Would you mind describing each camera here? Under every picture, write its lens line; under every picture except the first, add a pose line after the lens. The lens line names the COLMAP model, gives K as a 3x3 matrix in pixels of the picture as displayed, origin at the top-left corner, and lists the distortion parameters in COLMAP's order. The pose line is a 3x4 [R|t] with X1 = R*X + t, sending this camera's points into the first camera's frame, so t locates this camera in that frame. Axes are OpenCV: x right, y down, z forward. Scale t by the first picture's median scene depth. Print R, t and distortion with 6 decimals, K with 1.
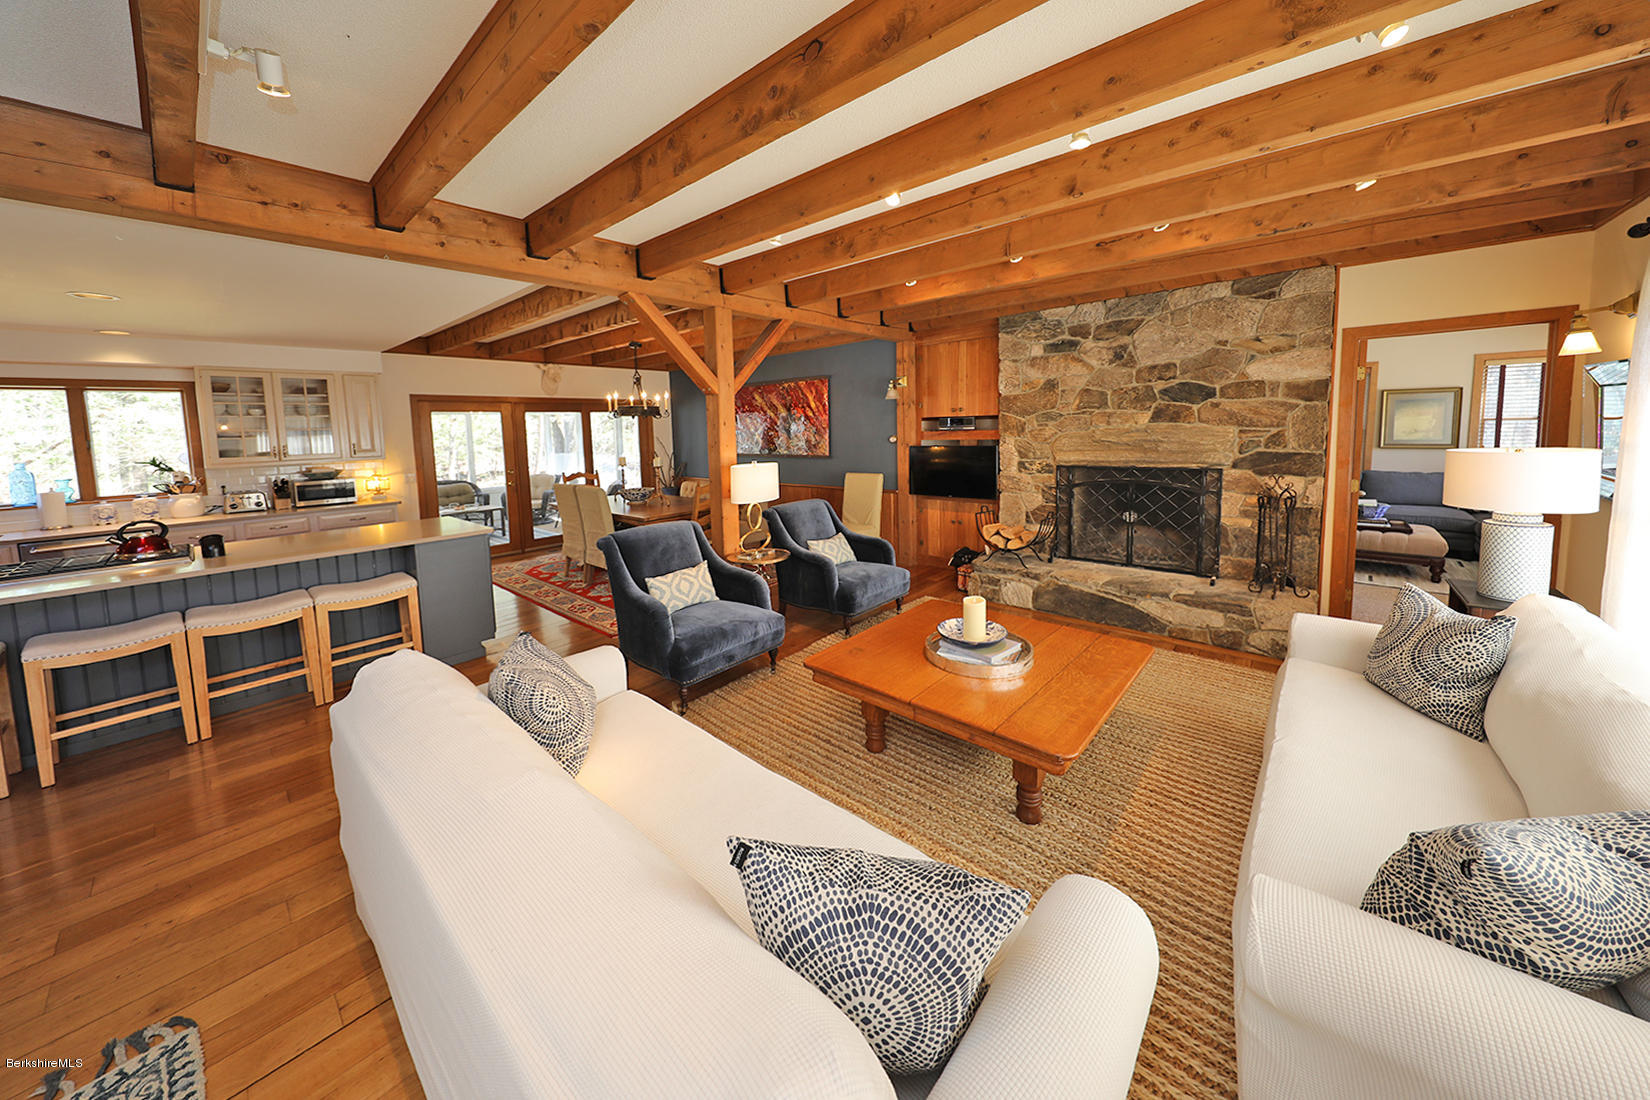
lens RADIAL K [[541.5, 0, 770.4], [0, 541.5, 495.7], [0, 0, 1]] dist [0.002001, -0.000065]
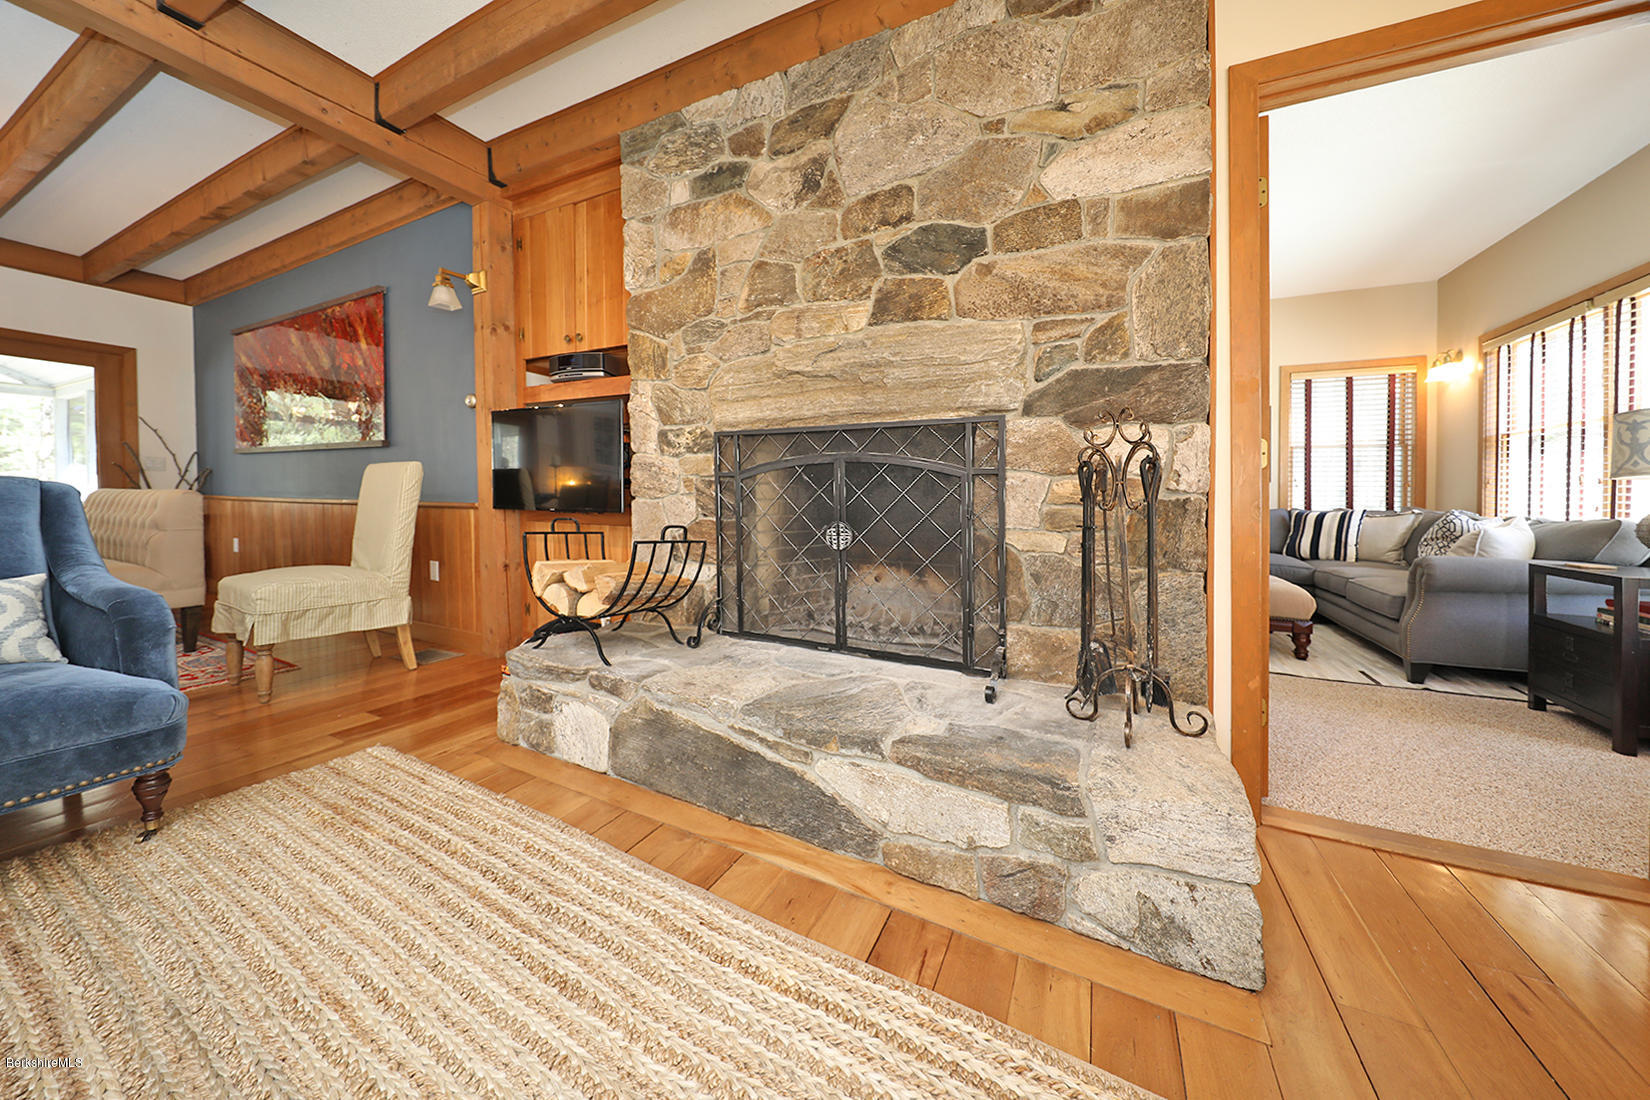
lens RADIAL K [[541.5, 0, 806.9], [0, 541.5, 507.3], [0, 0, 1]] dist [0.002001, -0.000065]
pose [[0.956364, 0.041164, 0.289265, 0.536192], [-0.009627, 0.993928, -0.109612, 0.066046], [-0.292021, 0.102044, 0.950953, 0.615216]]
